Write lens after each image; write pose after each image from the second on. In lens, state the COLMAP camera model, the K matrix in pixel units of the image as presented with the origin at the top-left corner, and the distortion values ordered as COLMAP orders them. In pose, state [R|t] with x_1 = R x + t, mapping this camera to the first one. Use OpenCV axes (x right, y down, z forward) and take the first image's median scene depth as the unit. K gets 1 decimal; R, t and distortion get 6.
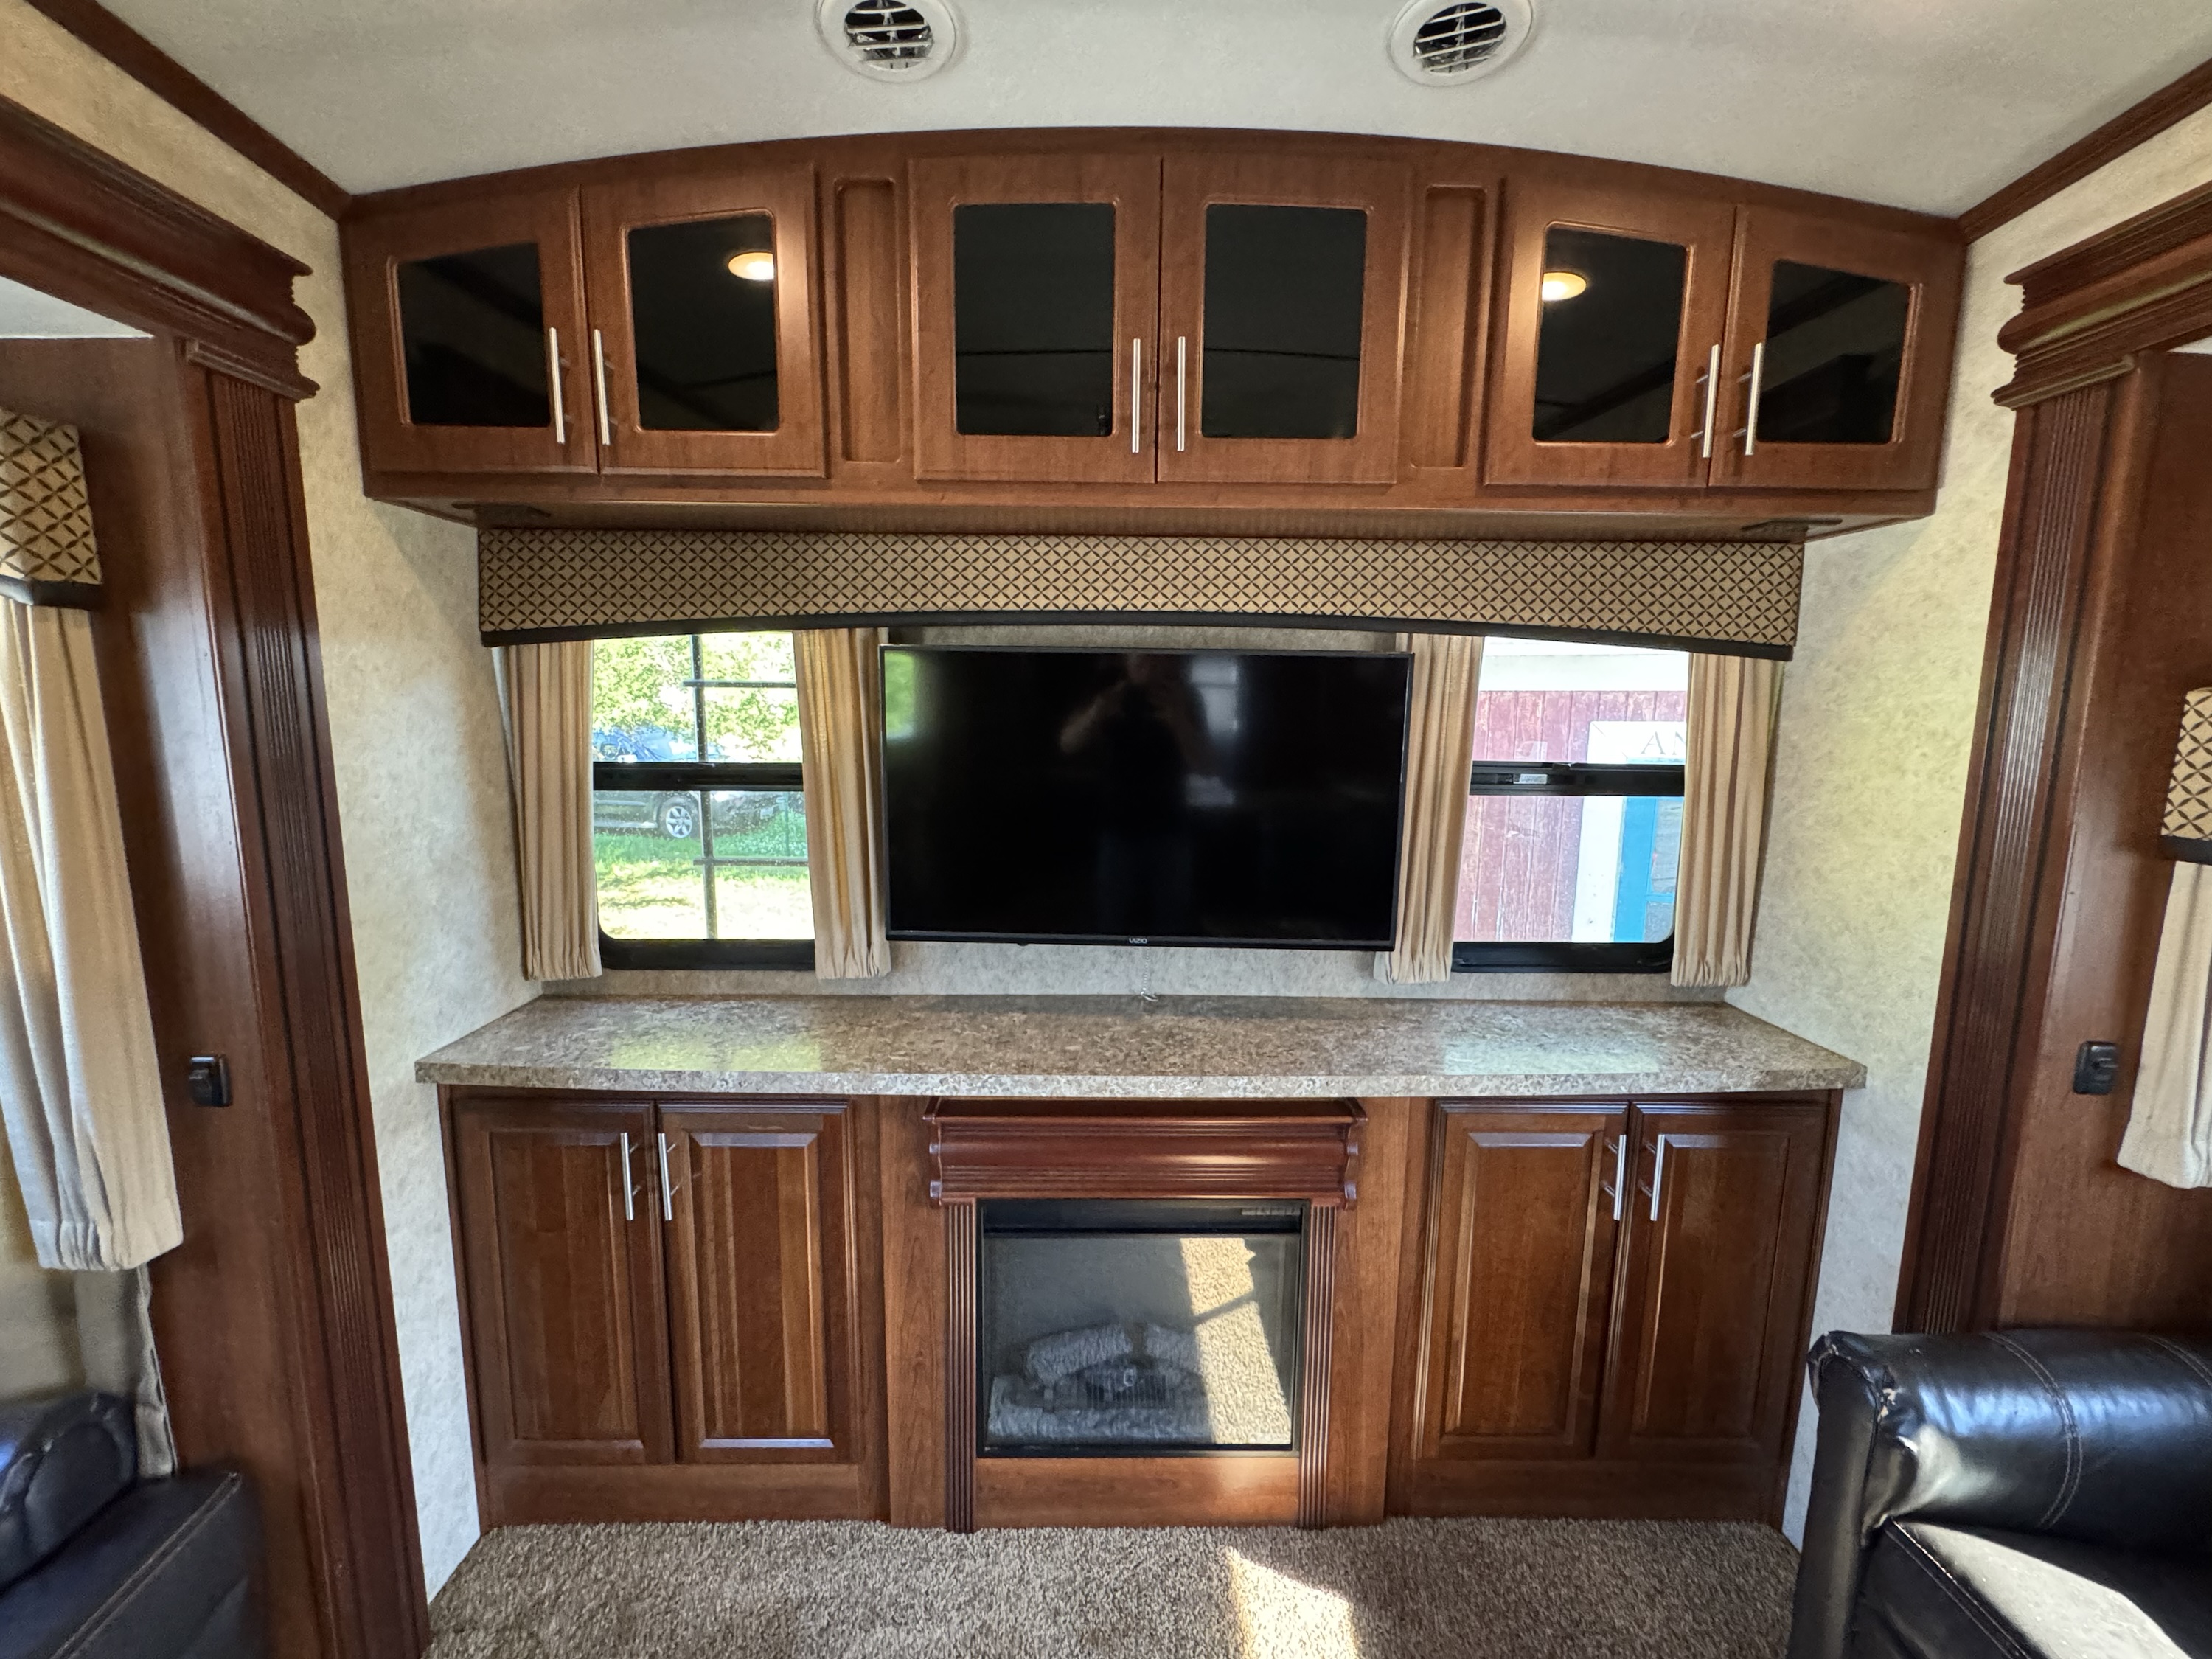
lens RADIAL K [[885.7, 0, 1109.2], [0, 885.7, 829.4], [0, 0, 1]] dist [-0.002088, 0.000773]
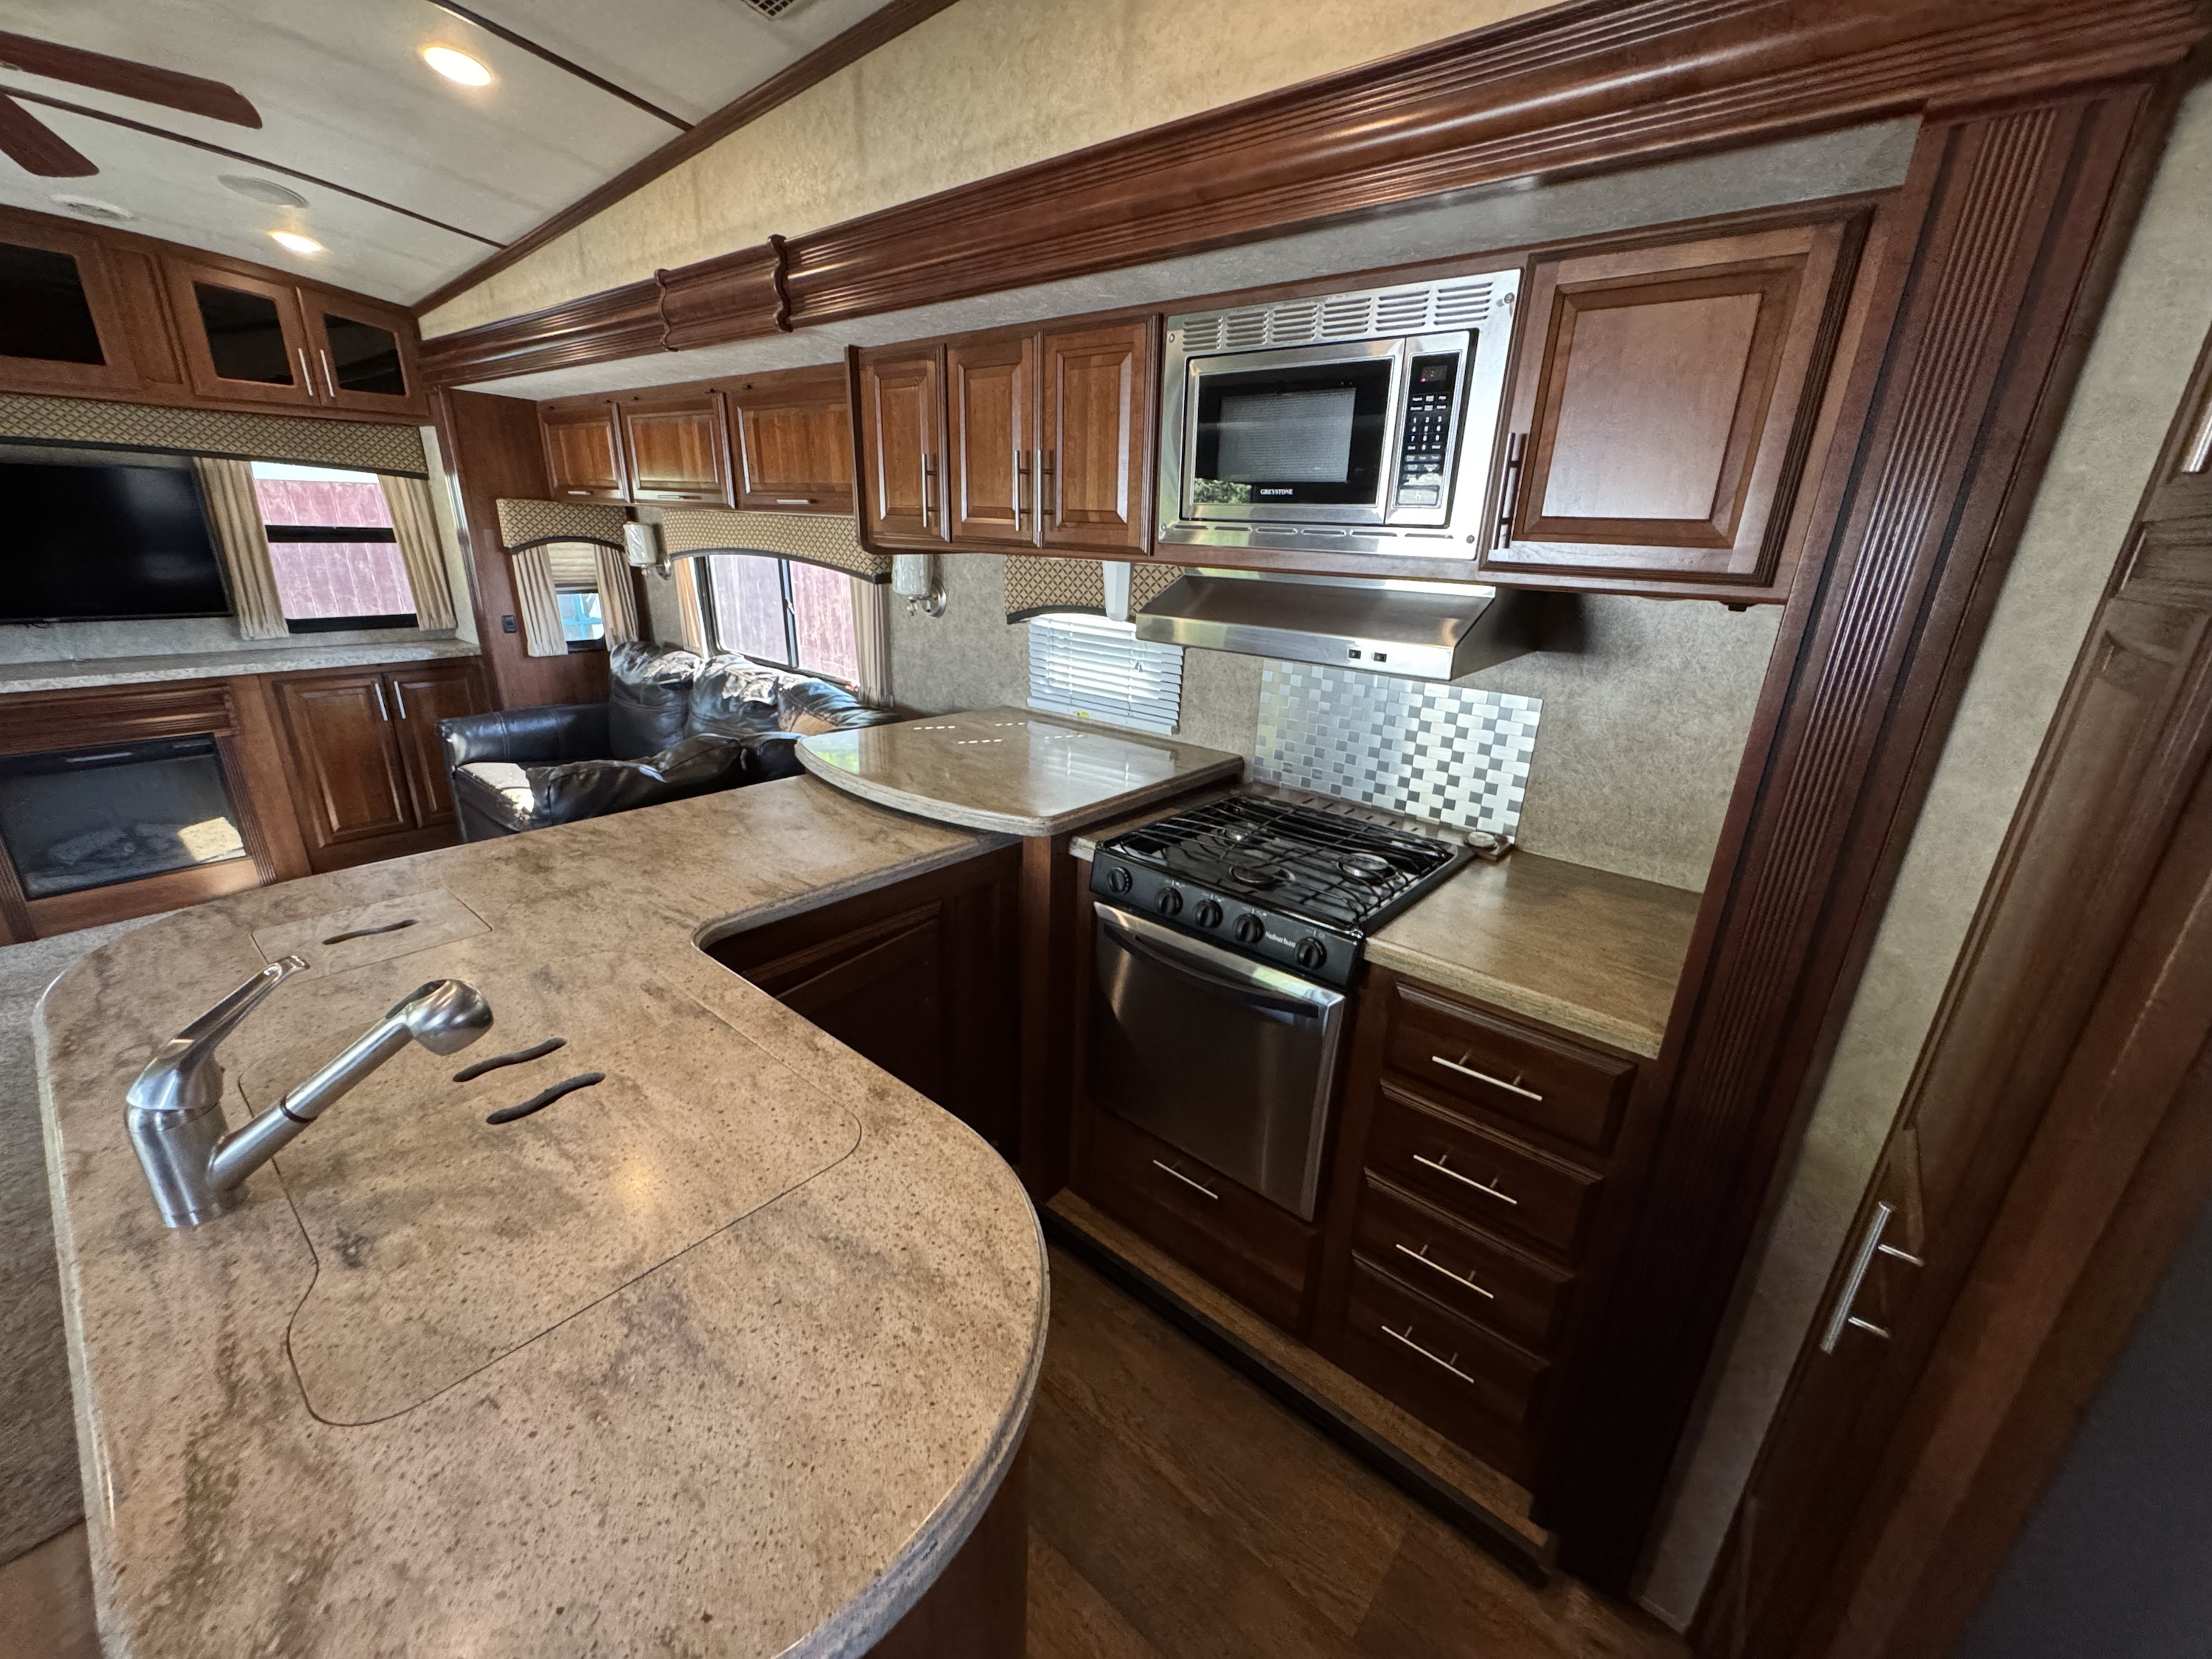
lens RADIAL K [[885.7, 0, 1105.2], [0, 885.7, 830.3], [0, 0, 1]] dist [-0.002088, 0.000773]
pose [[0.656289, -0.236746, 0.716405, 0.049350], [0.074302, 0.965161, 0.250884, 0.248343], [-0.750842, -0.111422, 0.651016, -1.974743]]
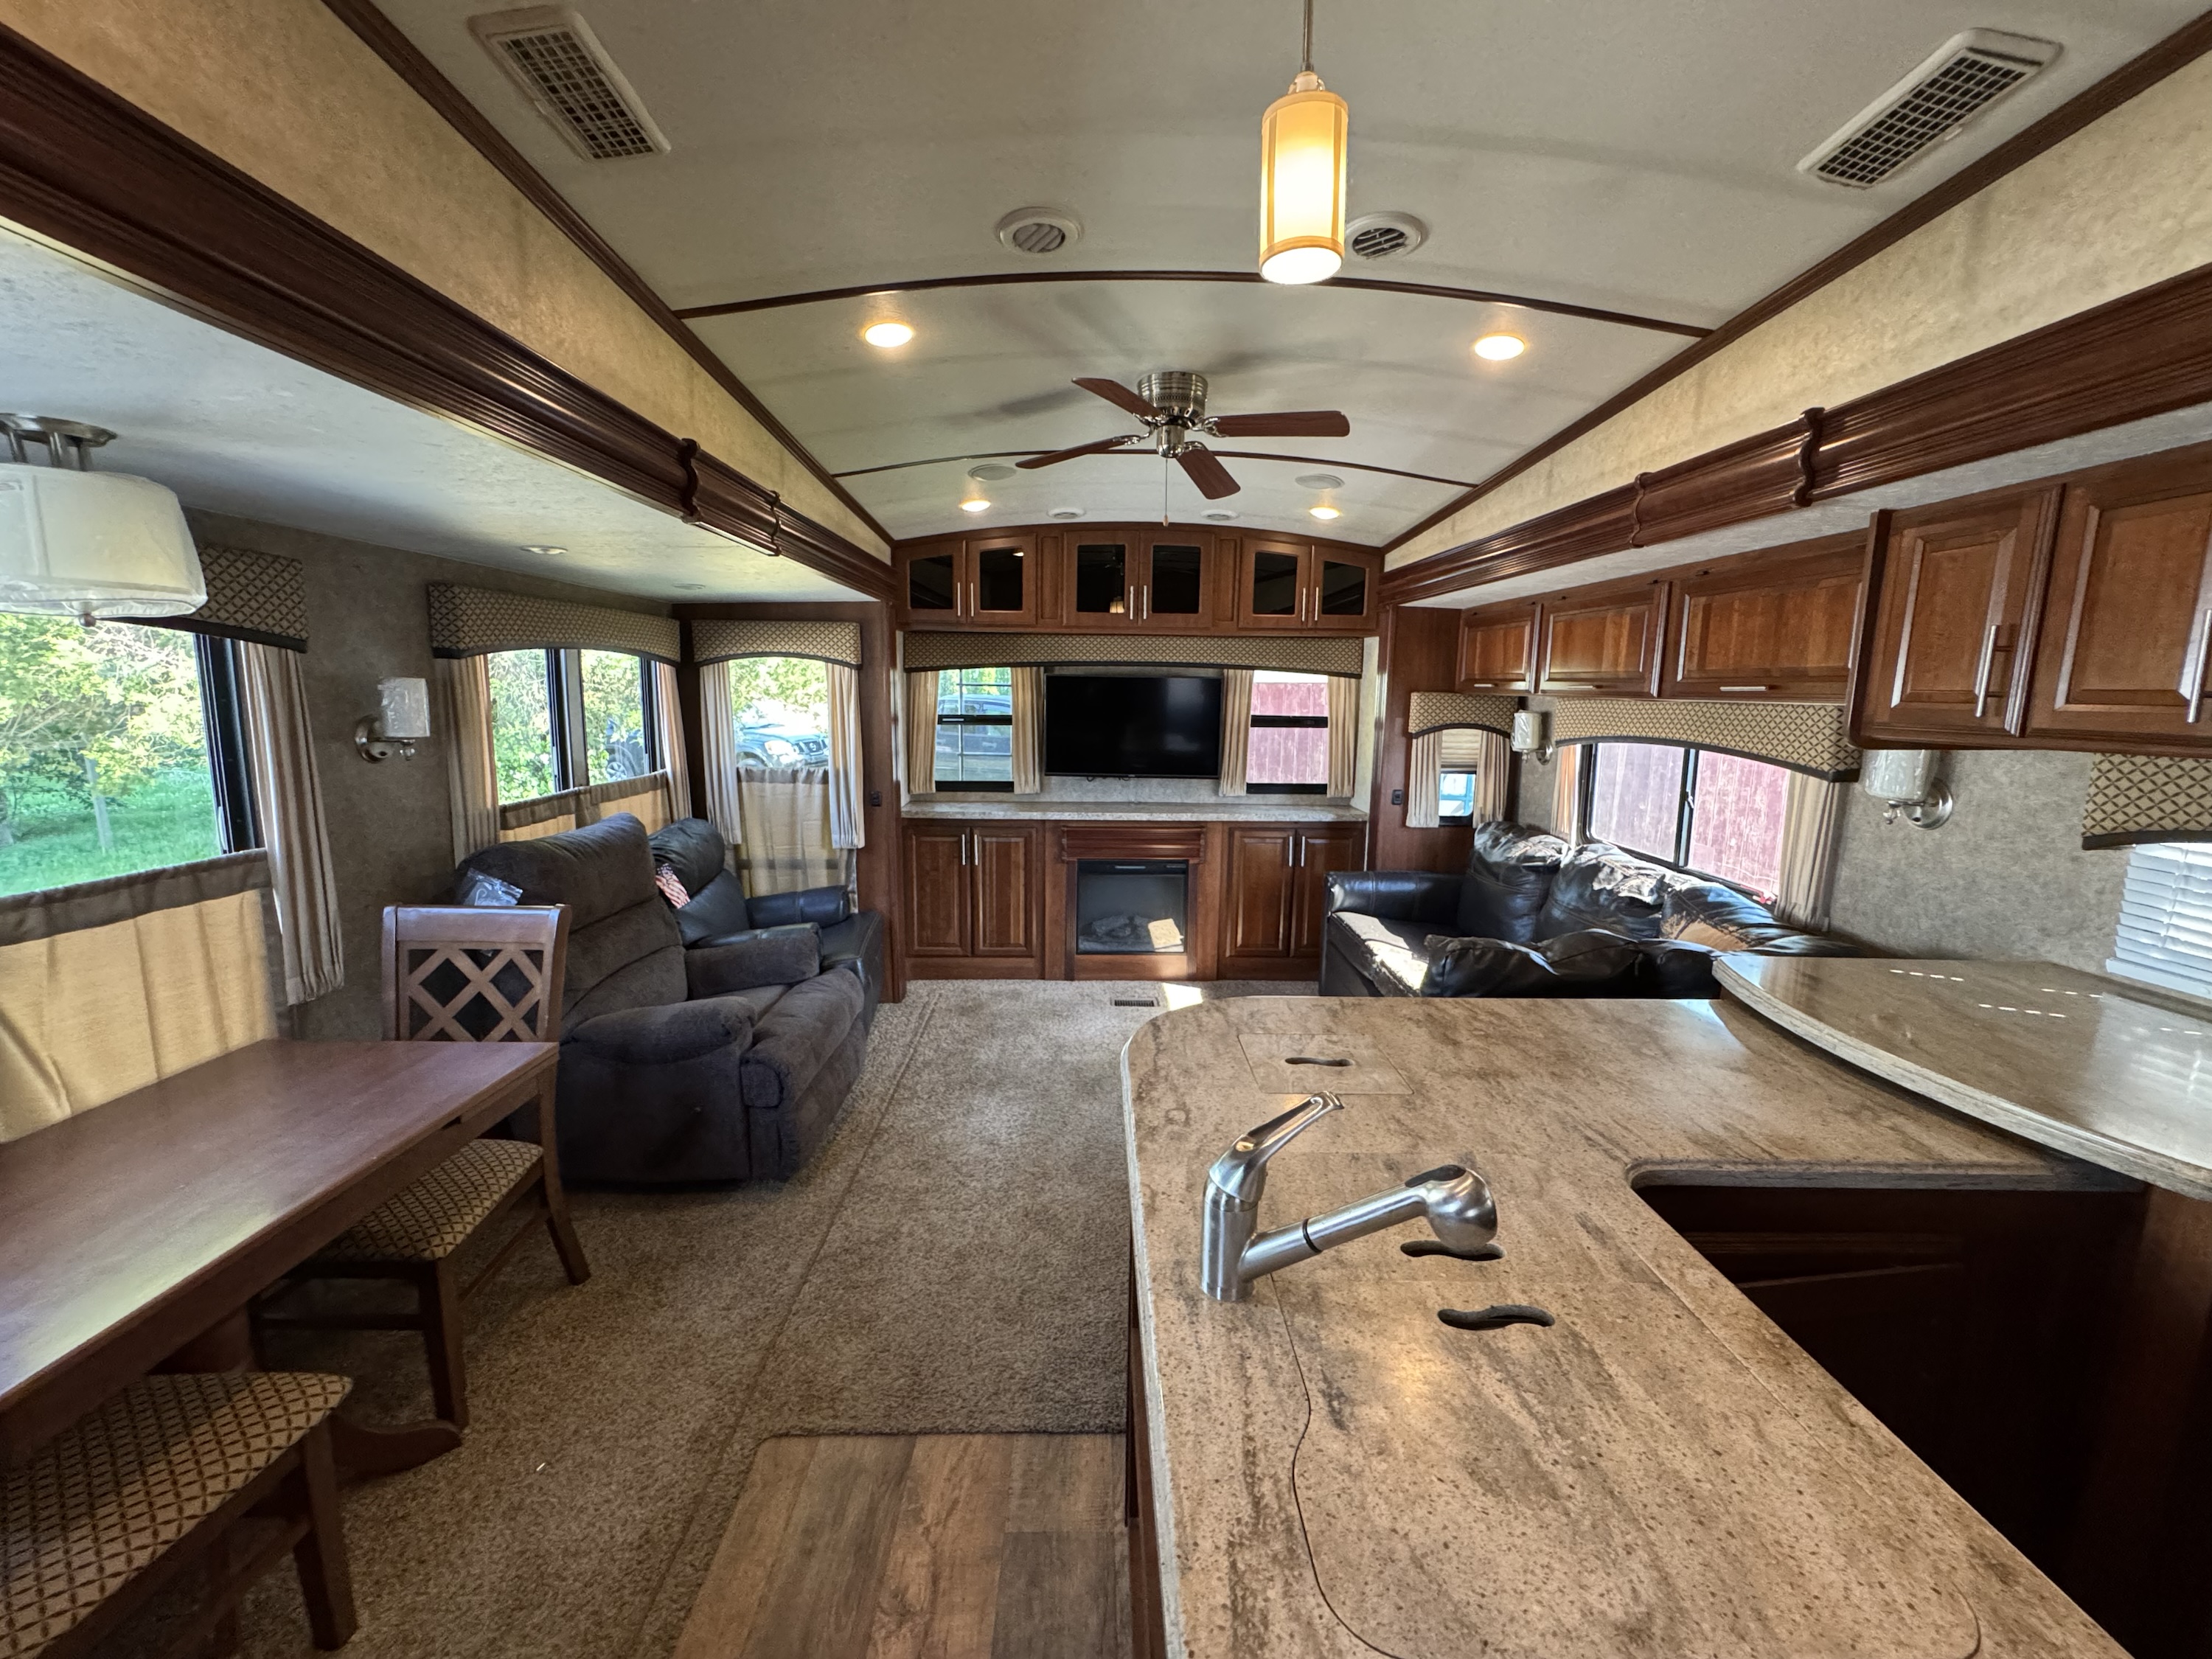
lens RADIAL K [[885.7, 0, 1103.6], [0, 885.7, 829.4], [0, 0, 1]] dist [-0.002088, 0.000773]
pose [[0.999993, 0.003090, -0.002199, -0.051270], [-0.003039, 0.999739, 0.022654, 0.230947], [0.002268, -0.022647, 0.999741, -1.869107]]
